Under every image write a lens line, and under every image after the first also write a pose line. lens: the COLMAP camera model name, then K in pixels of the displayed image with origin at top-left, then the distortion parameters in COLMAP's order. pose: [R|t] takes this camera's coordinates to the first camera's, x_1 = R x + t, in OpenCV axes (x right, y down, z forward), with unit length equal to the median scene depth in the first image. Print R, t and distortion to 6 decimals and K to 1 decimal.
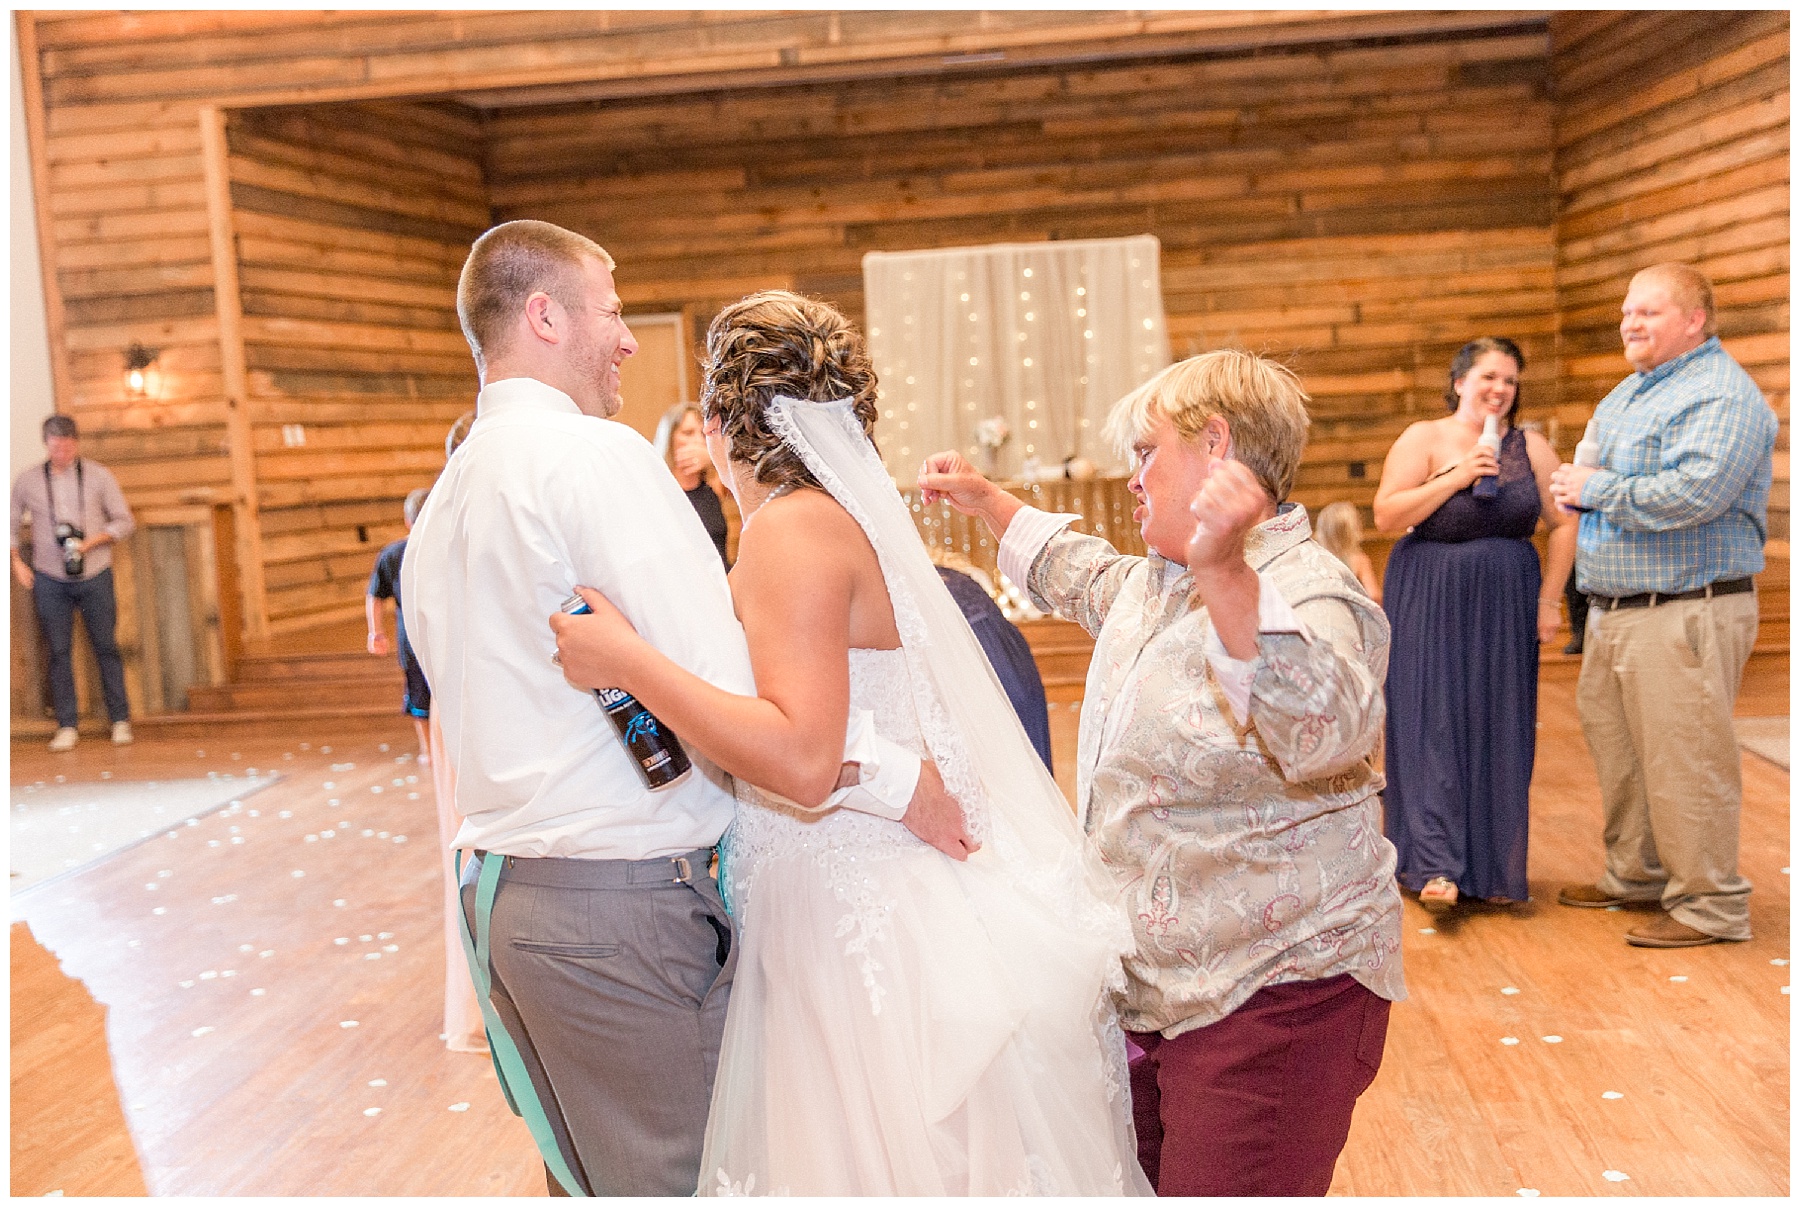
lens RADIAL K [[1901.5, 0, 905.2], [0, 1901.5, 609.6], [0, 0, 1]] dist [0.014420, 0.000000]
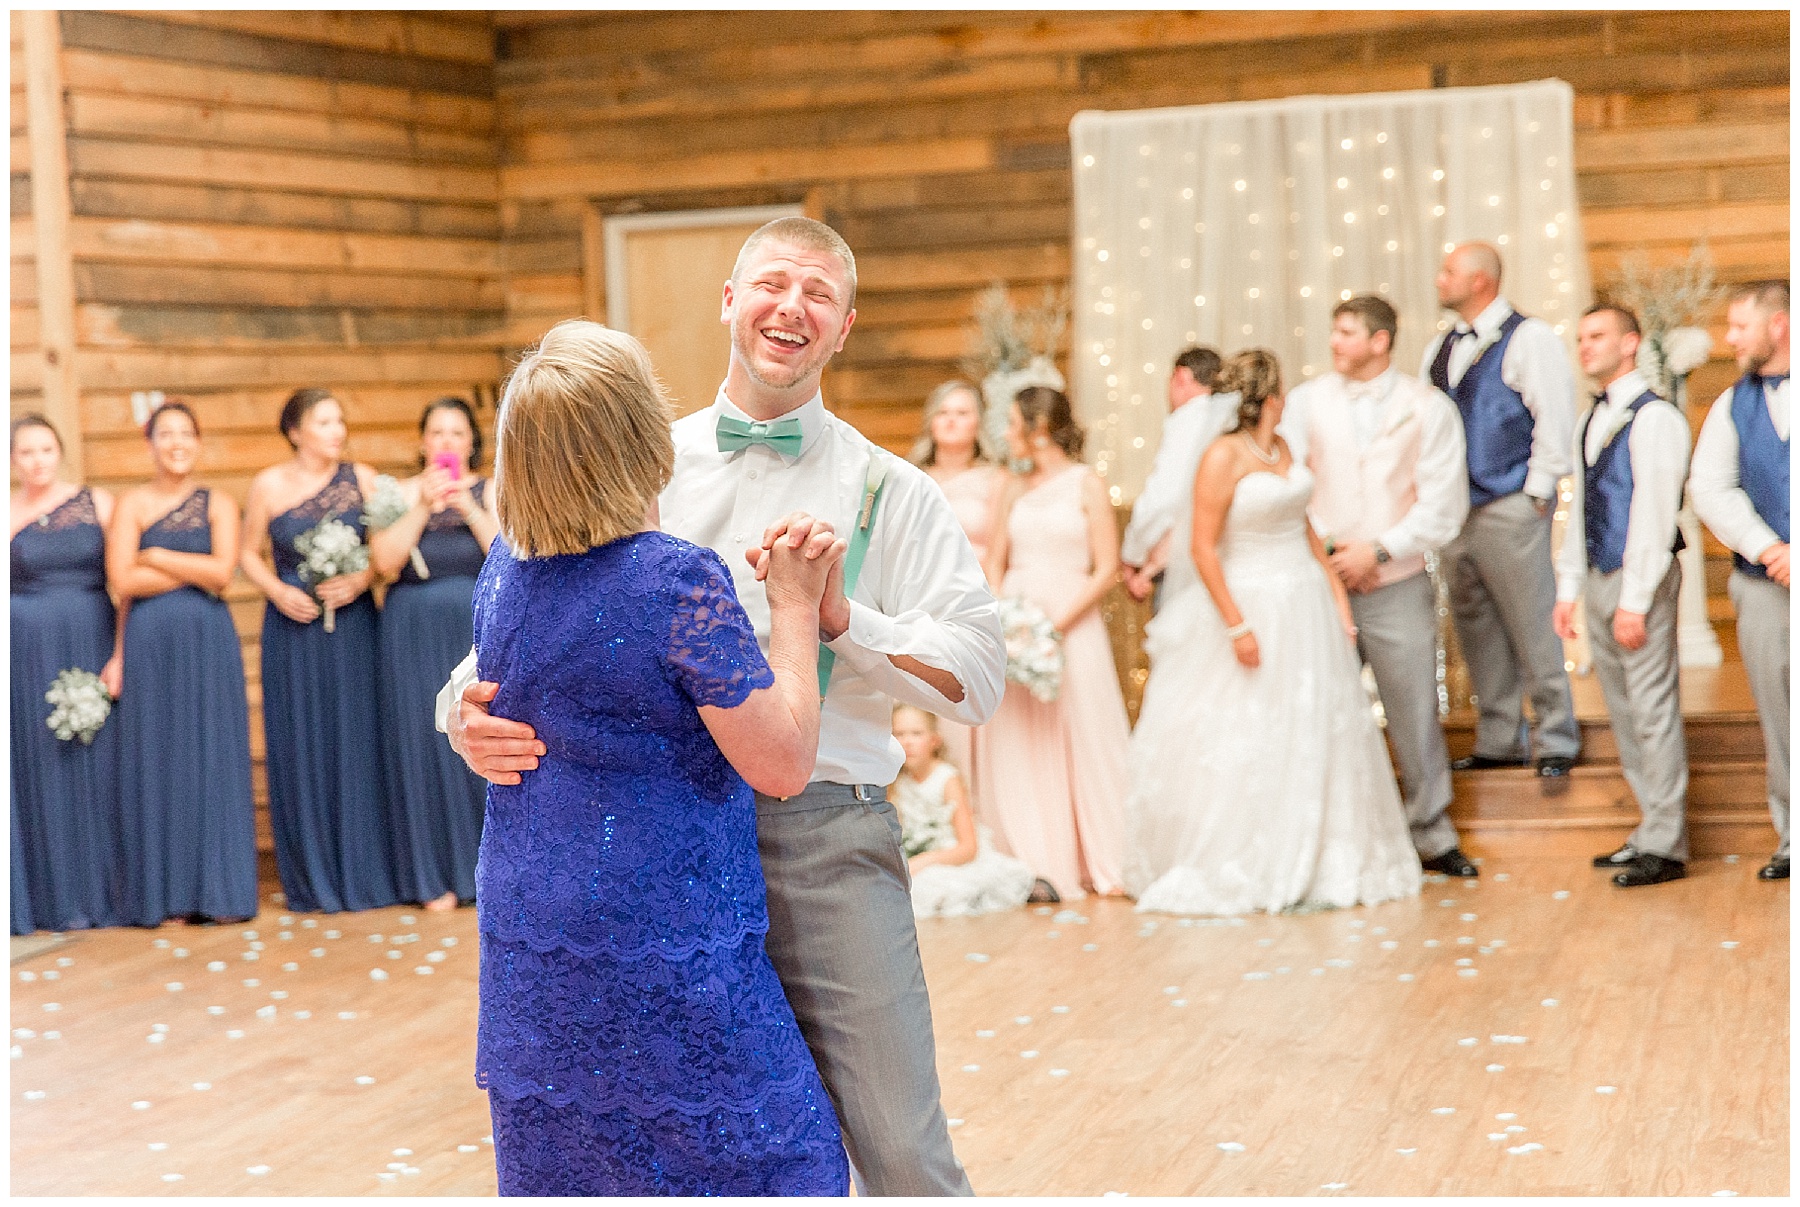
lens RADIAL K [[3733.6, 0, 893.9], [0, 3733.6, 605.1], [0, 0, 1]] dist [-0.002978, 0.000000]
pose [[0.988743, 0.016489, -0.148712, 0.099366], [-0.021915, 0.999150, -0.034926, 0.009725], [0.148009, 0.037792, 0.988264, -0.160812]]
